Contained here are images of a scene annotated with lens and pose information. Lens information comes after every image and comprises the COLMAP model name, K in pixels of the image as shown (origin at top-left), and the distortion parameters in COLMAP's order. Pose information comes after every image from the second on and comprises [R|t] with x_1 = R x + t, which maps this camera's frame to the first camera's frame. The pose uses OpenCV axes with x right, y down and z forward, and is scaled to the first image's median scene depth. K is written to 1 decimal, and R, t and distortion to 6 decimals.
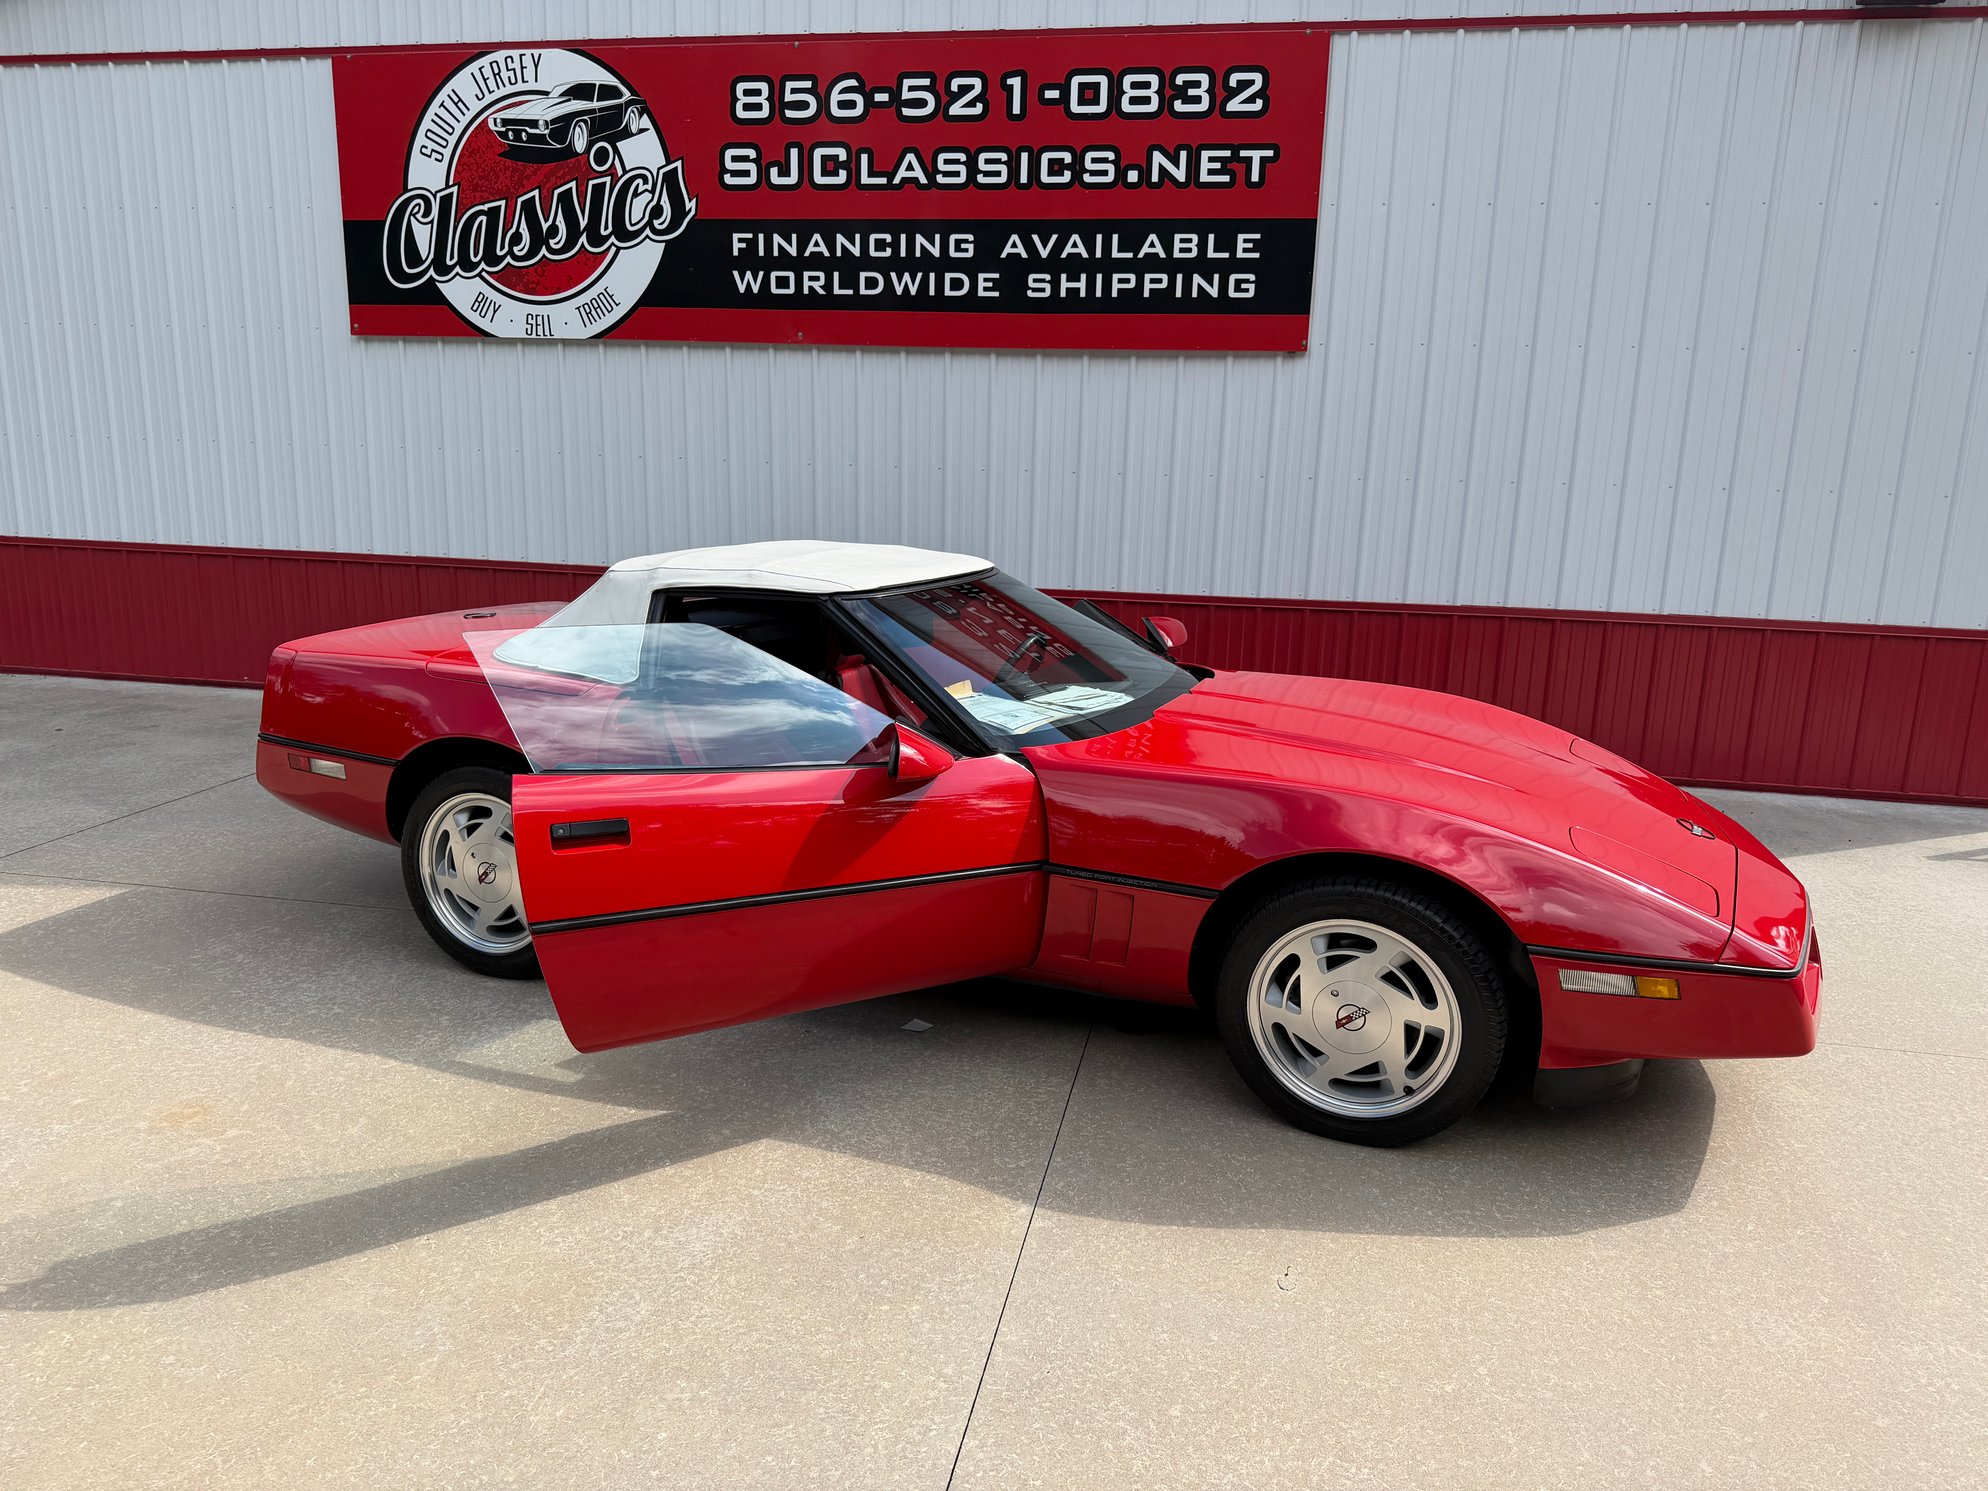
lens RADIAL K [[1398.5, 0, 998.8], [0, 1398.5, 747.6], [0, 0, 1]] dist [0.087879, -0.174012]
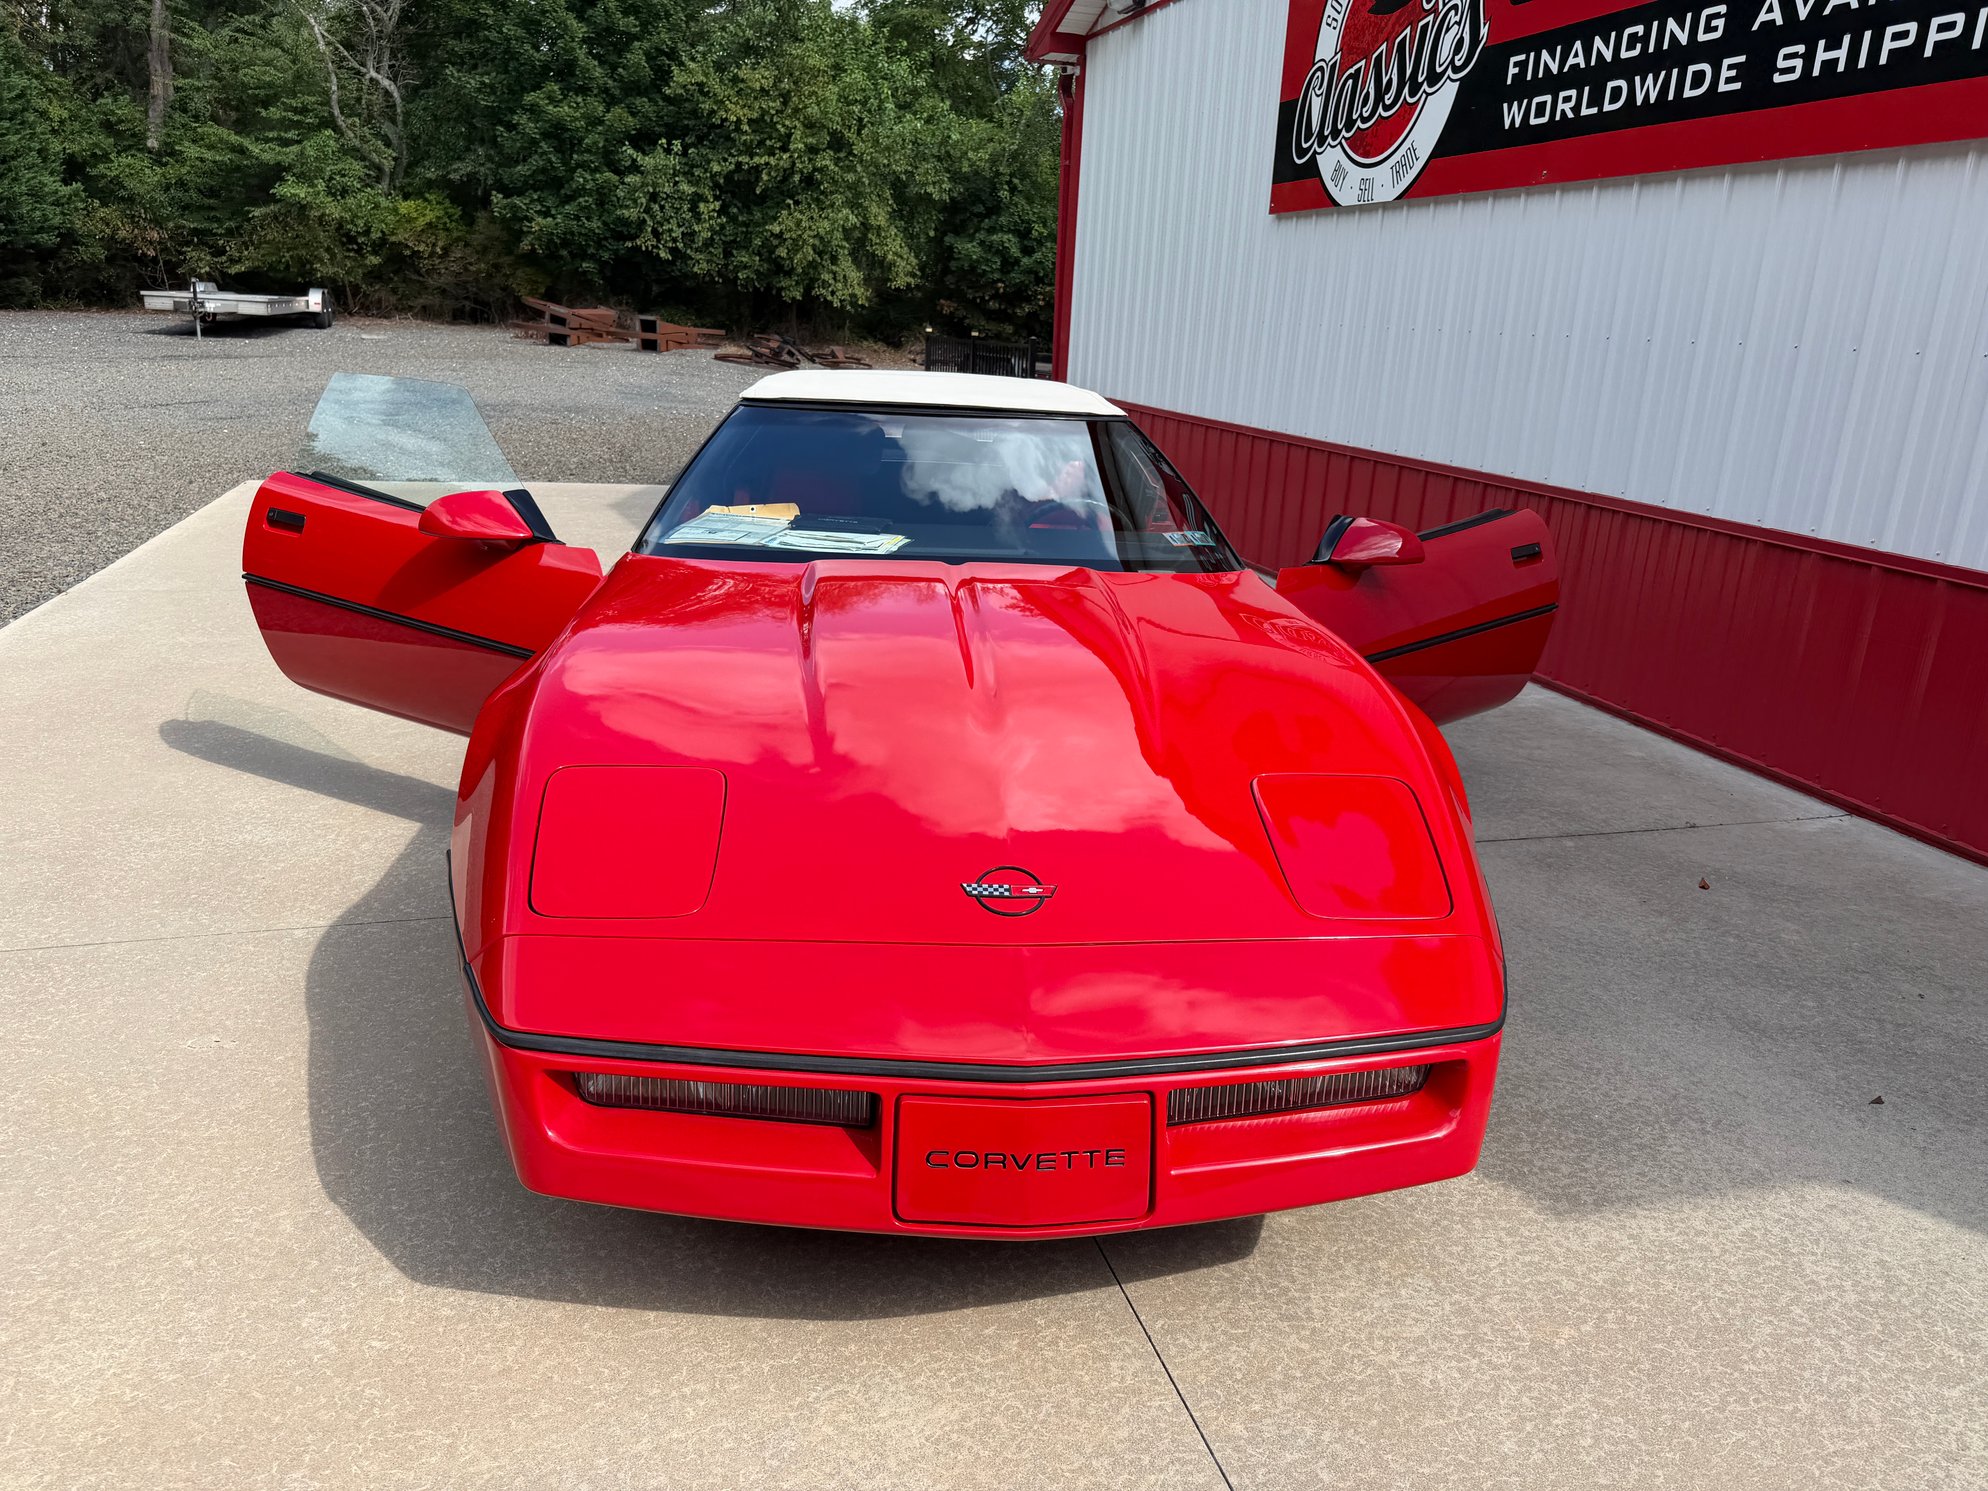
lens RADIAL K [[1420.0, 0, 999.6], [0, 1420.0, 738.1], [0, 0, 1]] dist [0.001448, -0.008204]
pose [[0.457985, 0.251478, -0.852648, 0.506815], [-0.225803, 0.960603, 0.162031, -0.046689], [0.859804, 0.118323, 0.496727, 0.383937]]
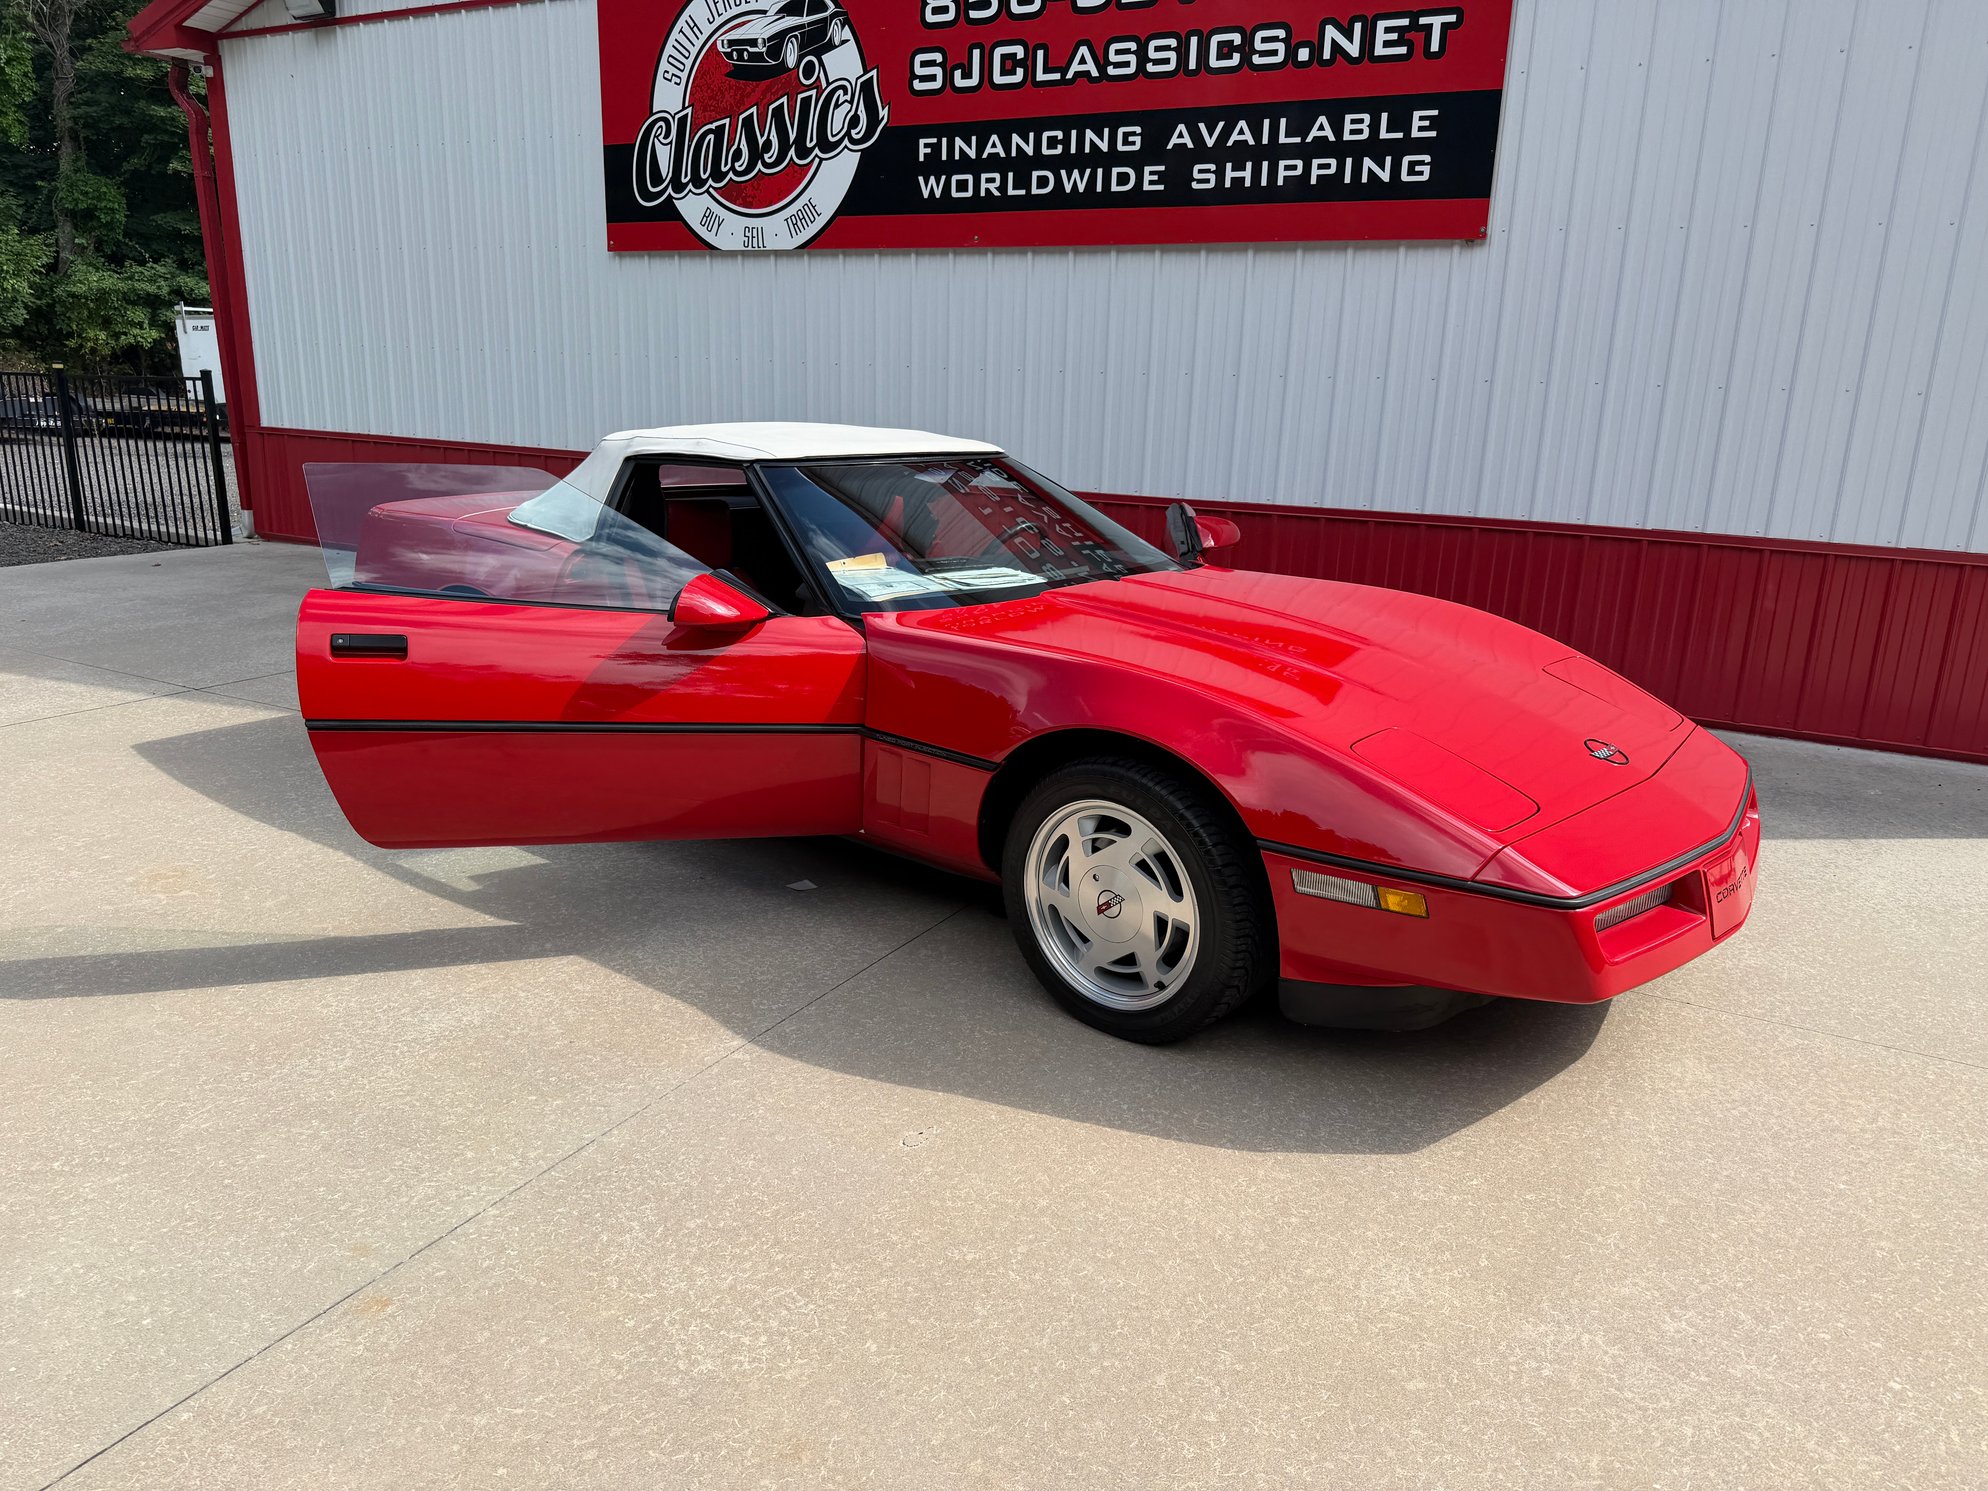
lens RADIAL K [[1419.8, 0, 1000.5], [0, 1419.8, 752.6], [0, 0, 1]] dist [0.007828, -0.017125]
pose [[0.951023, 0.081881, -0.298079, 0.215660], [-0.070149, 0.996289, 0.049867, 0.021888], [0.301057, -0.026515, 0.953238, 0.031345]]
